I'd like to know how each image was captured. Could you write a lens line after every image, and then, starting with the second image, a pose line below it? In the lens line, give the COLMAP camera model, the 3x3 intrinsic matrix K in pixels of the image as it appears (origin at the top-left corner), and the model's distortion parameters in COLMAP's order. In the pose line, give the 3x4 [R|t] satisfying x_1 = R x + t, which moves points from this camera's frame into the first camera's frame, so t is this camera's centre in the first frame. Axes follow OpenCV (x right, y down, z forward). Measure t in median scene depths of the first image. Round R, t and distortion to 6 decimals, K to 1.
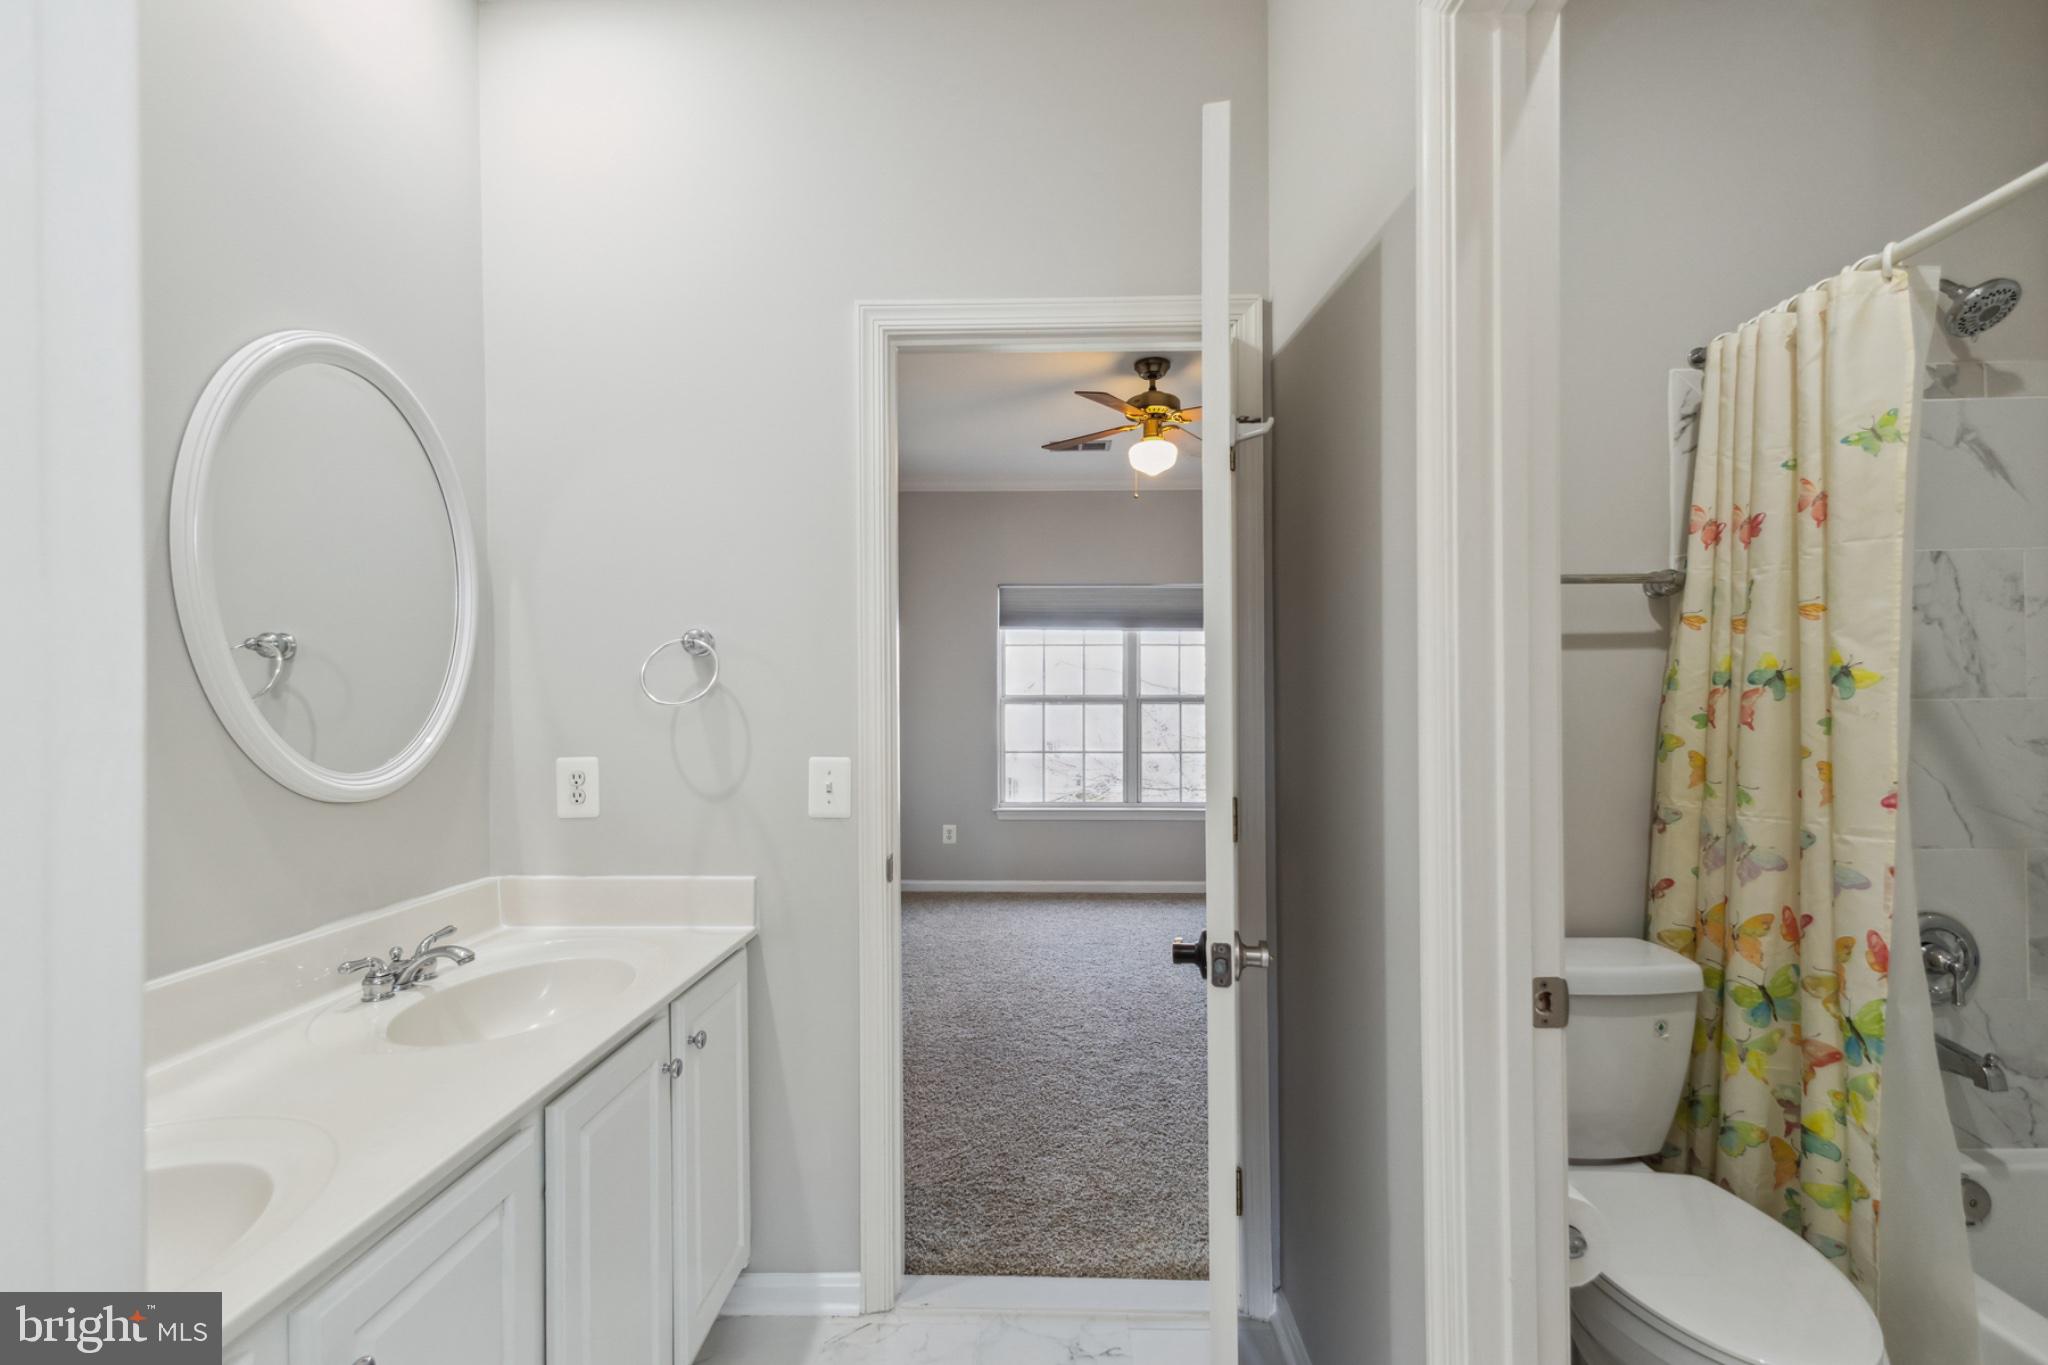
lens RADIAL K [[882.1, 0, 1023.7], [0, 882.1, 680.5], [0, 0, 1]] dist [0.002283, -0.001255]
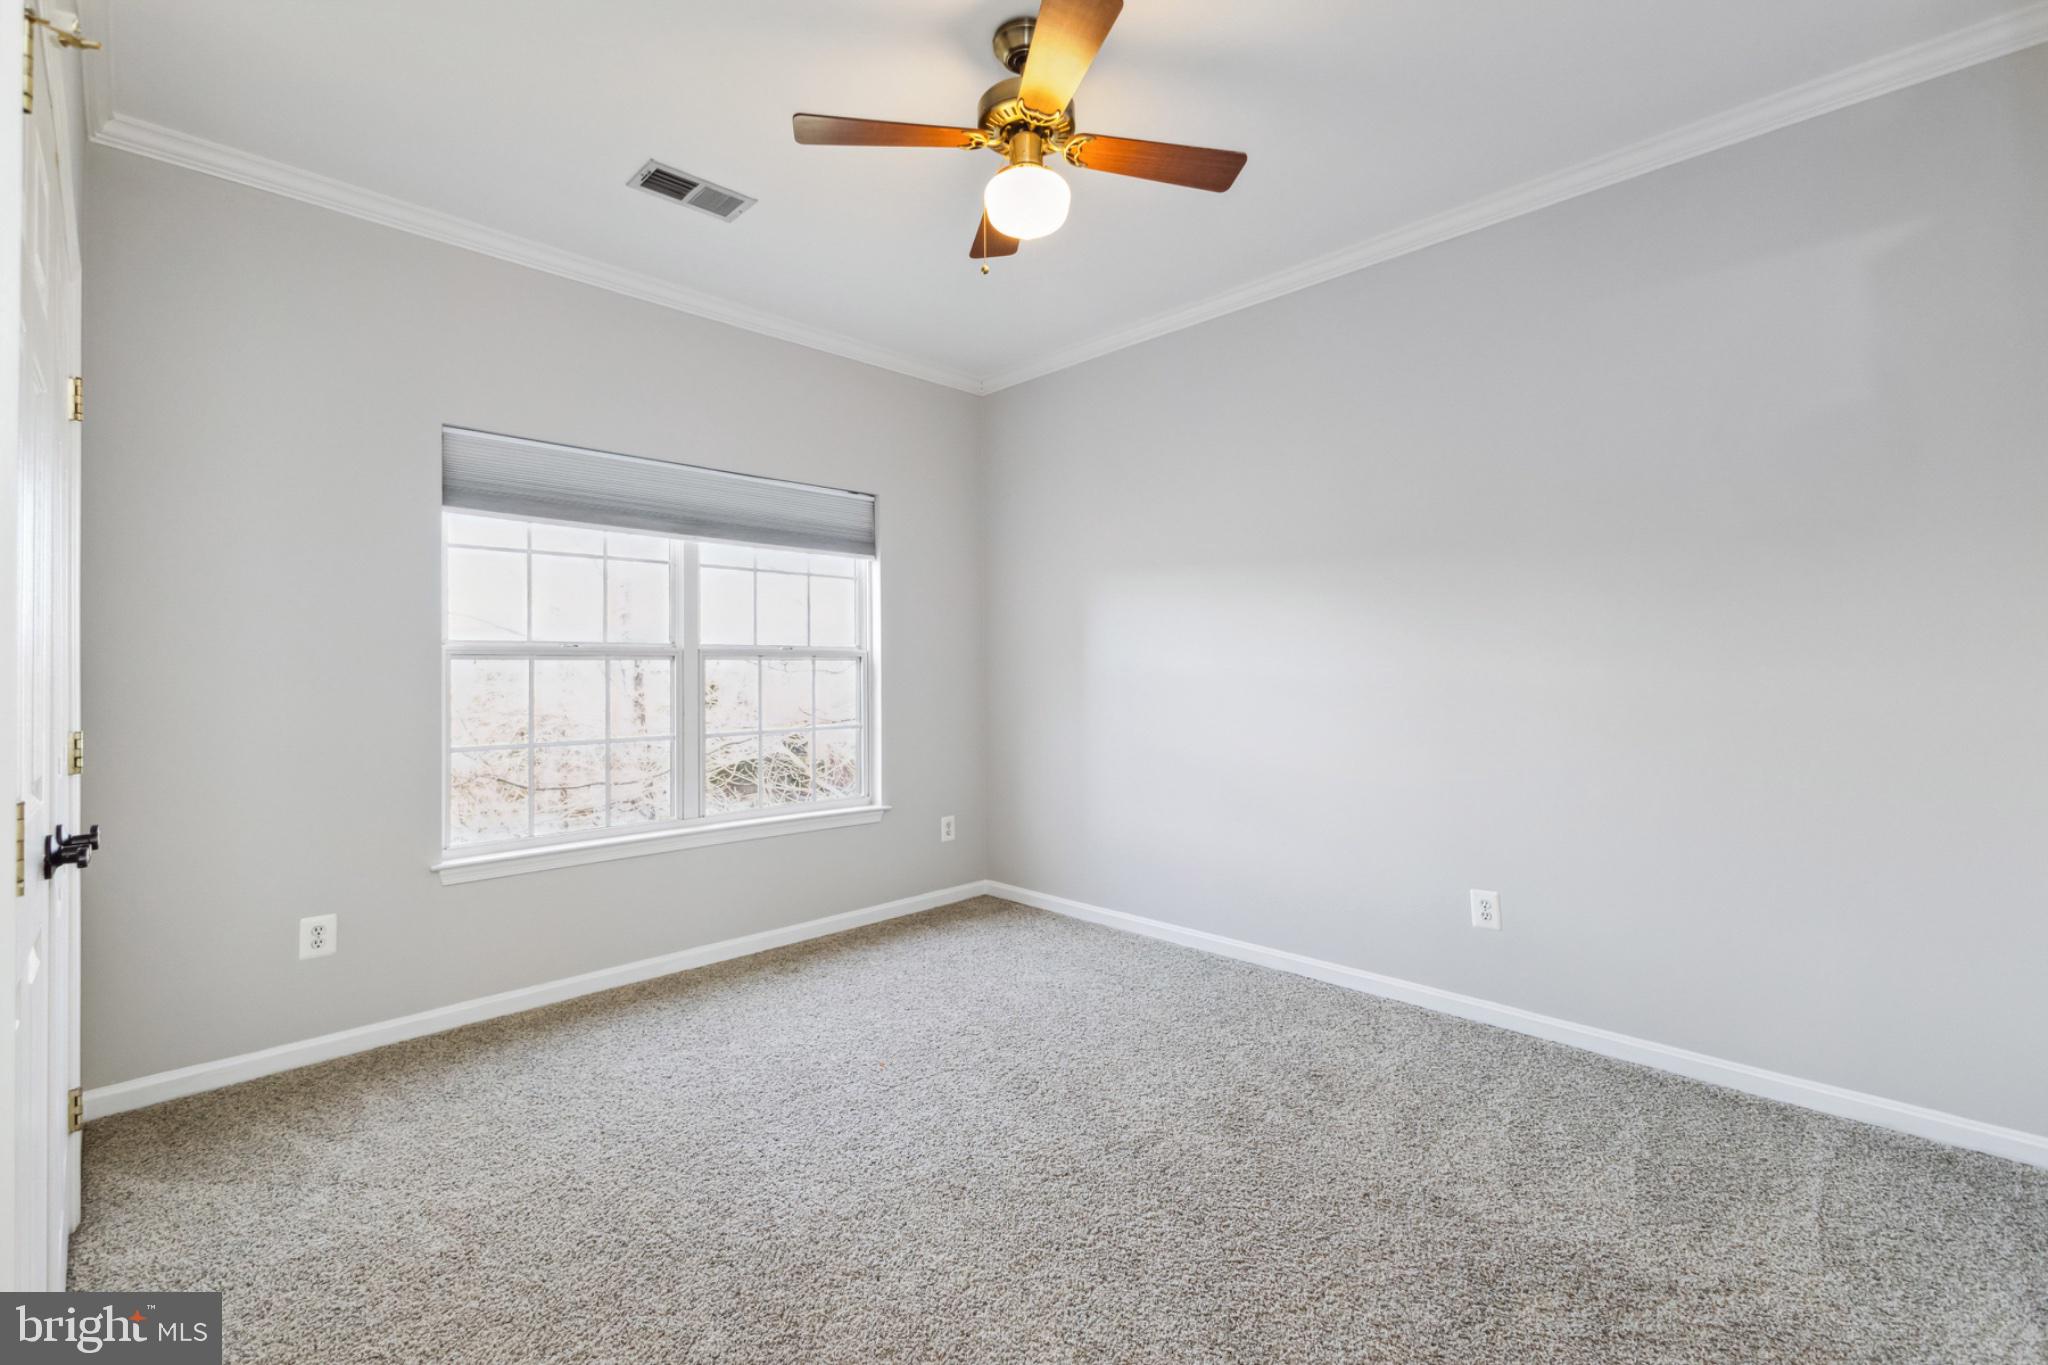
lens RADIAL K [[882.1, 0, 1013.2], [0, 882.1, 663.7], [0, 0, 1]] dist [0.002283, -0.001255]
pose [[0.694627, -0.001632, 0.719368, -0.163783], [-0.018963, 0.999608, 0.020579, 0.012618], [-0.719120, -0.027936, 0.694324, 0.407226]]
